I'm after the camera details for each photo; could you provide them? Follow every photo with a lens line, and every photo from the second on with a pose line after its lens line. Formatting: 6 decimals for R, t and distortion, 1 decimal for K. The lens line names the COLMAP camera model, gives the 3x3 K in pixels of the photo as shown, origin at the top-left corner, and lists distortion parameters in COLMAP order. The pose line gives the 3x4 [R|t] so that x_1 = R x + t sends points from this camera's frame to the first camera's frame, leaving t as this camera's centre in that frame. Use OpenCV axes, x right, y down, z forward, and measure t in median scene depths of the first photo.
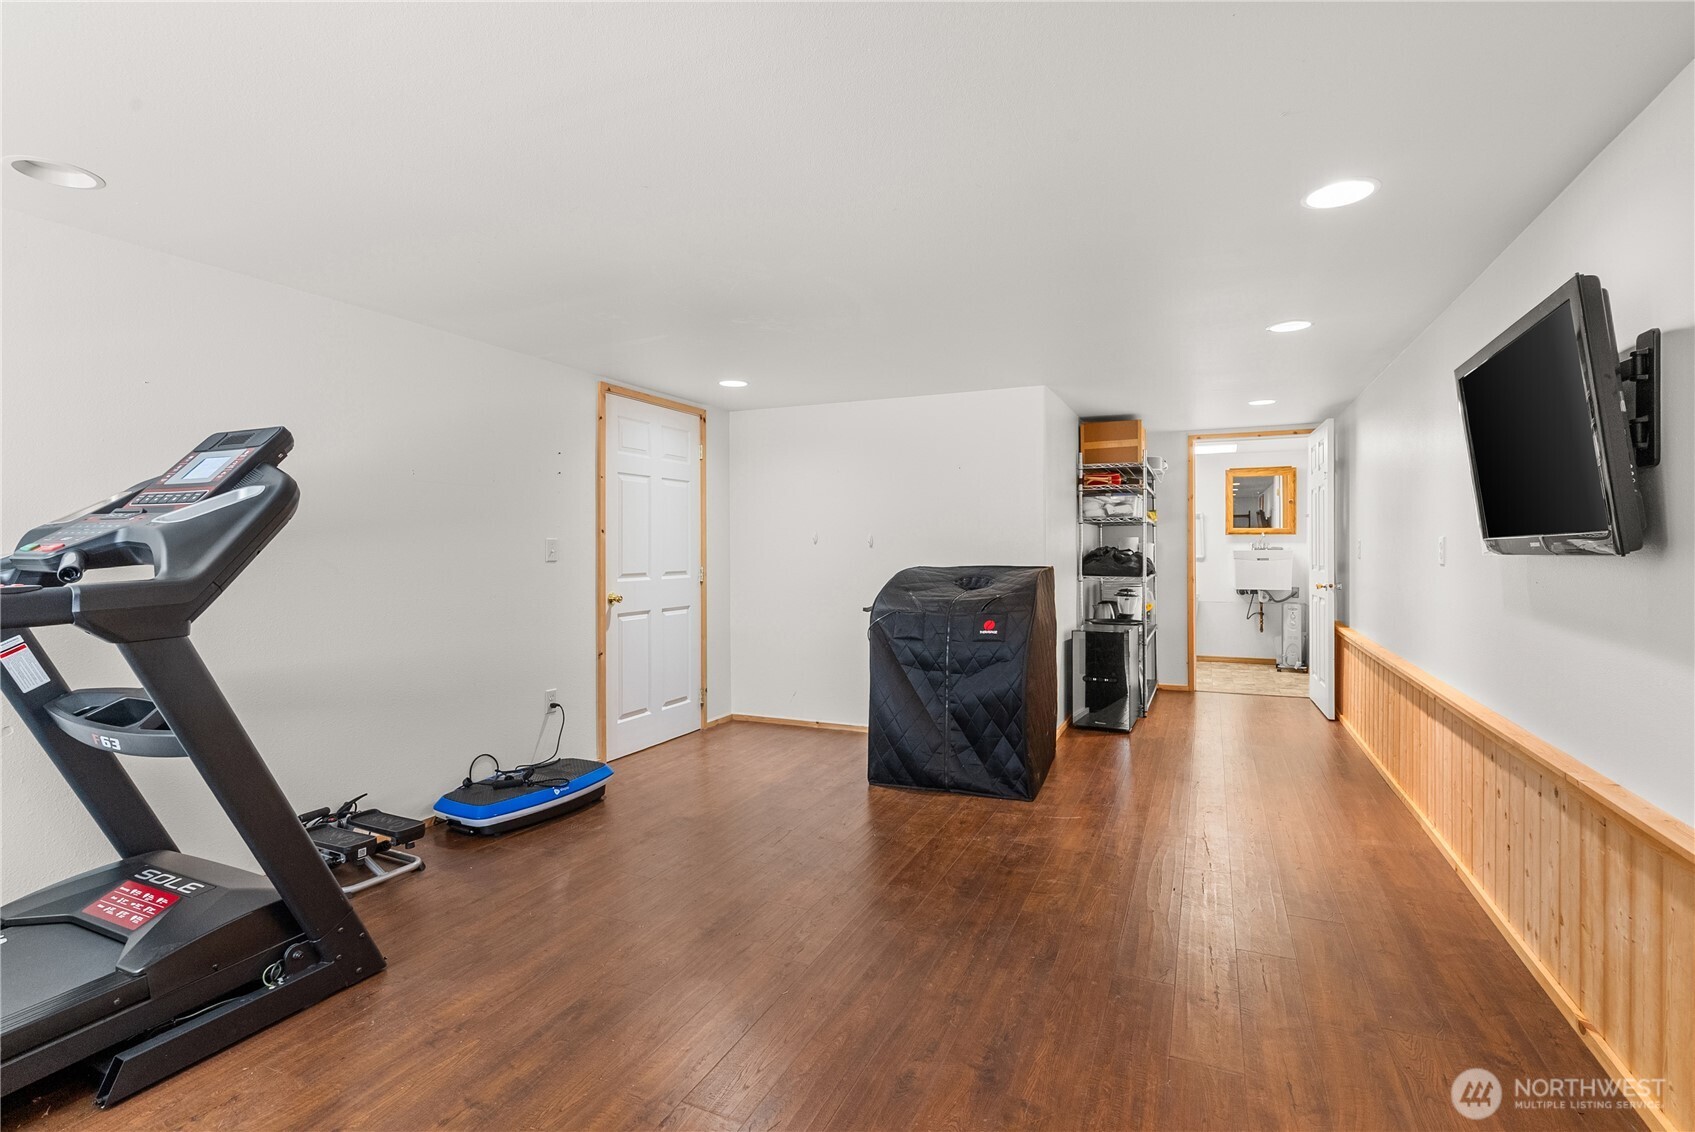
lens RADIAL K [[777.5, 0, 852.0], [0, 777.5, 557.3], [0, 0, 1]] dist [-0.002330, -0.000426]
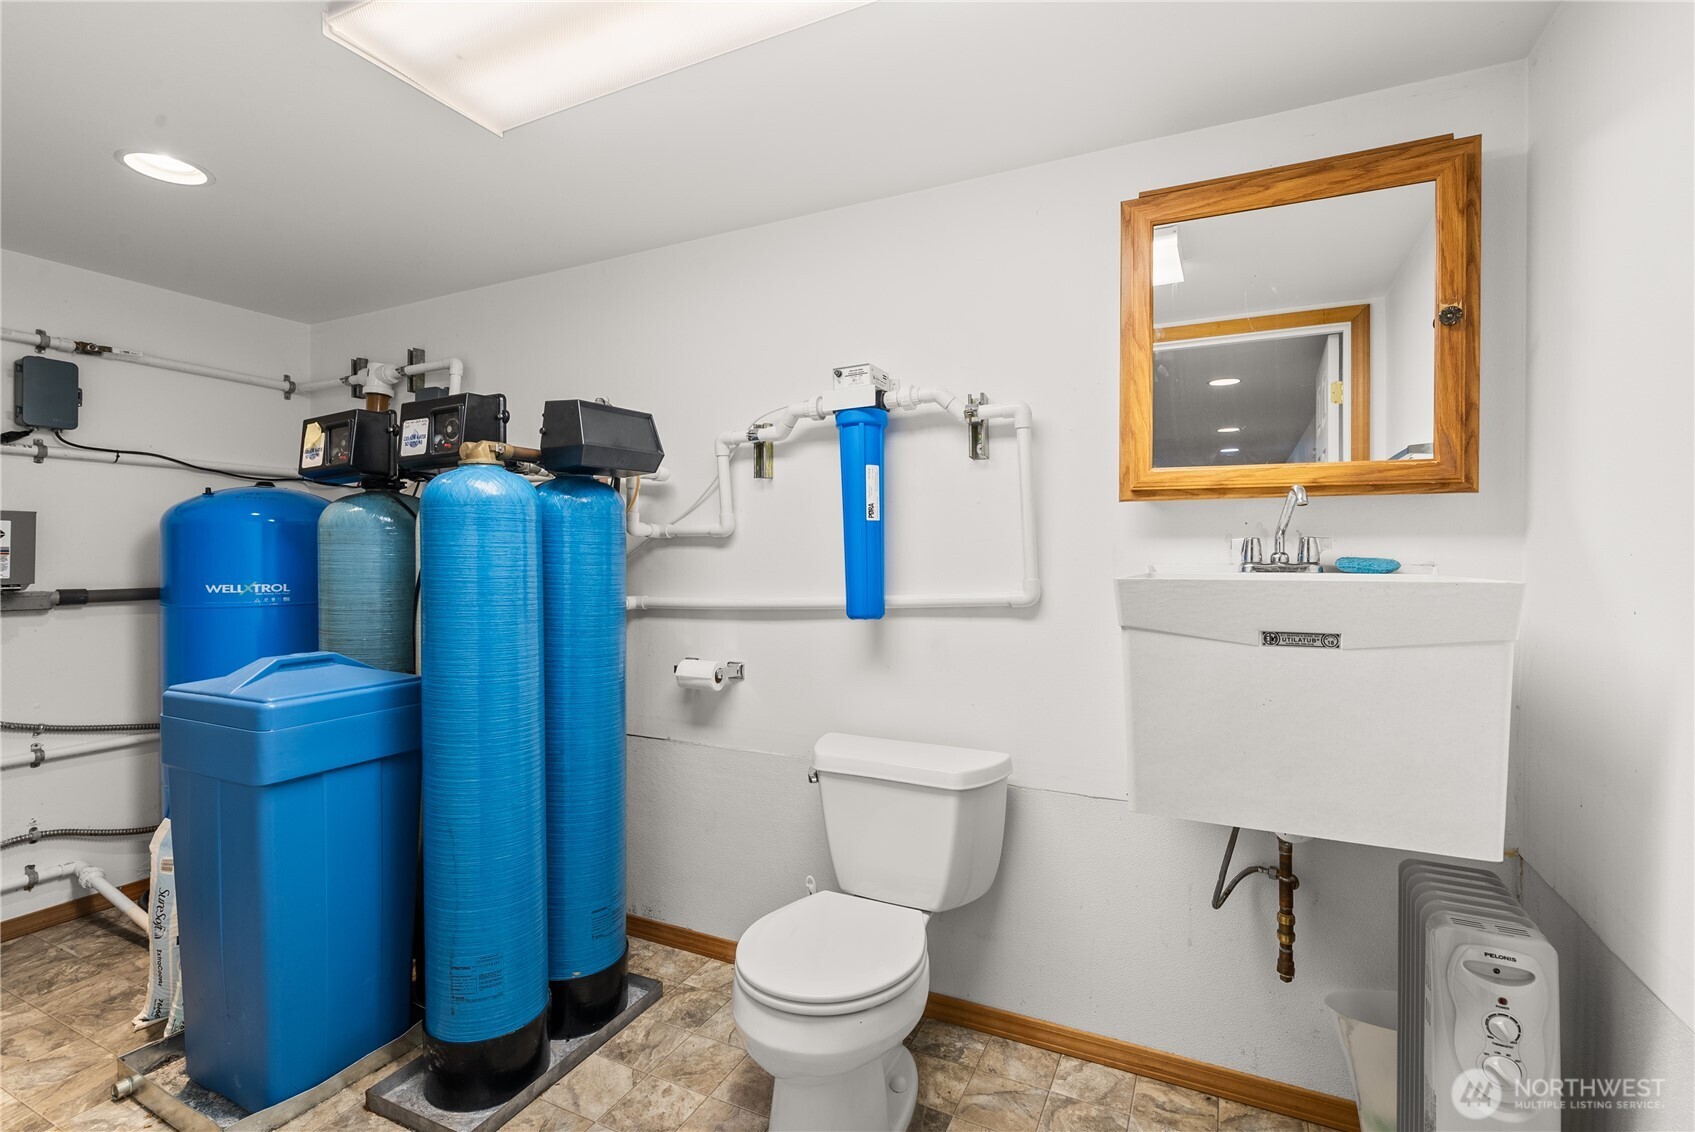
lens RADIAL K [[777.5, 0, 842.7], [0, 777.5, 564.0], [0, 0, 1]] dist [-0.002330, -0.000426]
pose [[0.999529, 0.003692, -0.030477, 0.412989], [-0.003749, 0.999991, -0.001793, -0.010531], [0.030470, 0.001906, 0.999534, 0.785991]]
